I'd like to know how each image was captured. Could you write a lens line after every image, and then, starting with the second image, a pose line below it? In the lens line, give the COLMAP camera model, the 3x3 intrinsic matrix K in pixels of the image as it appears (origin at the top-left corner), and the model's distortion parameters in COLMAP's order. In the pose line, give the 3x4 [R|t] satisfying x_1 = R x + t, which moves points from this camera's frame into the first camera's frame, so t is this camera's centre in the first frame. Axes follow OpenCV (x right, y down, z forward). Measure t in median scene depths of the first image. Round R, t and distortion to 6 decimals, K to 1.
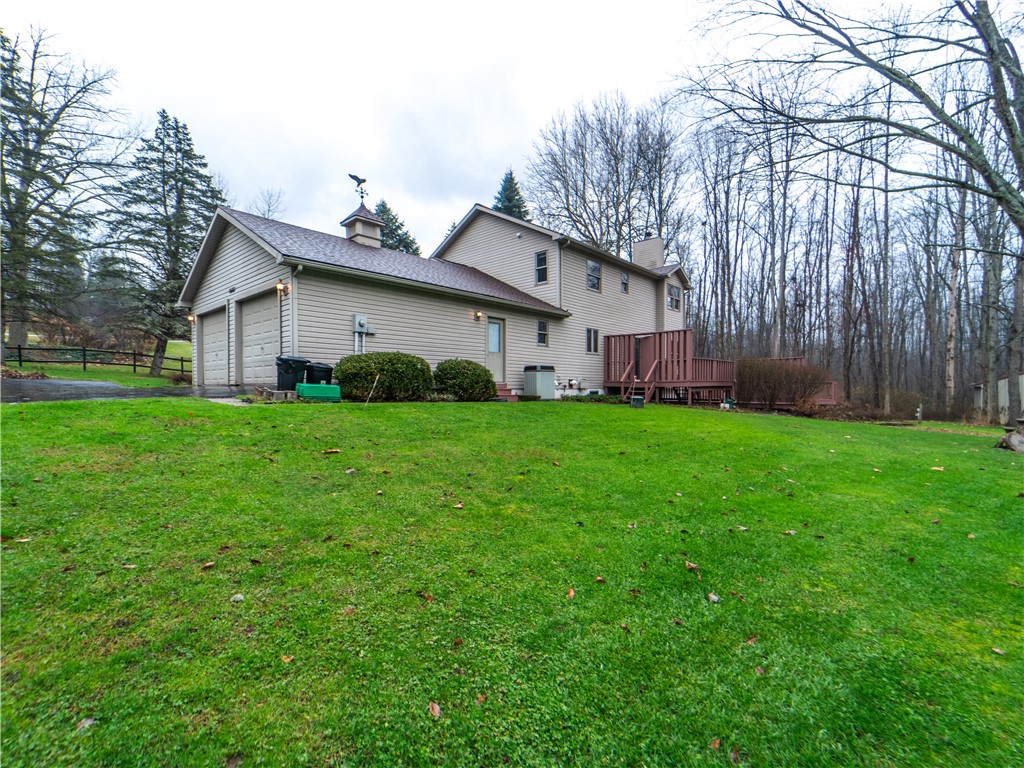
lens RADIAL K [[463.9, 0, 511.6], [0, 463.9, 380.9], [0, 0, 1]] dist [0.009711, -0.002760]
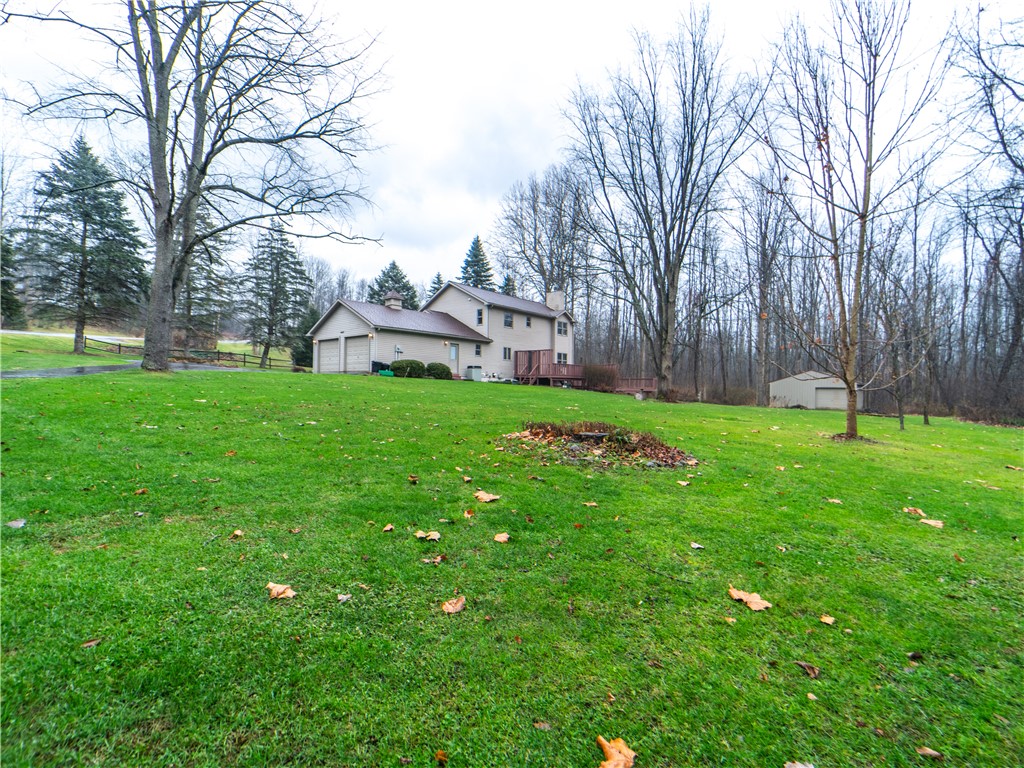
lens RADIAL K [[463.9, 0, 511.4], [0, 463.9, 387.4], [0, 0, 1]] dist [0.009711, -0.002760]
pose [[0.999573, 0.012500, 0.026406, 0.152957], [-0.012803, 0.999854, 0.011337, 0.036189], [-0.026260, -0.011670, 0.999587, -1.025306]]
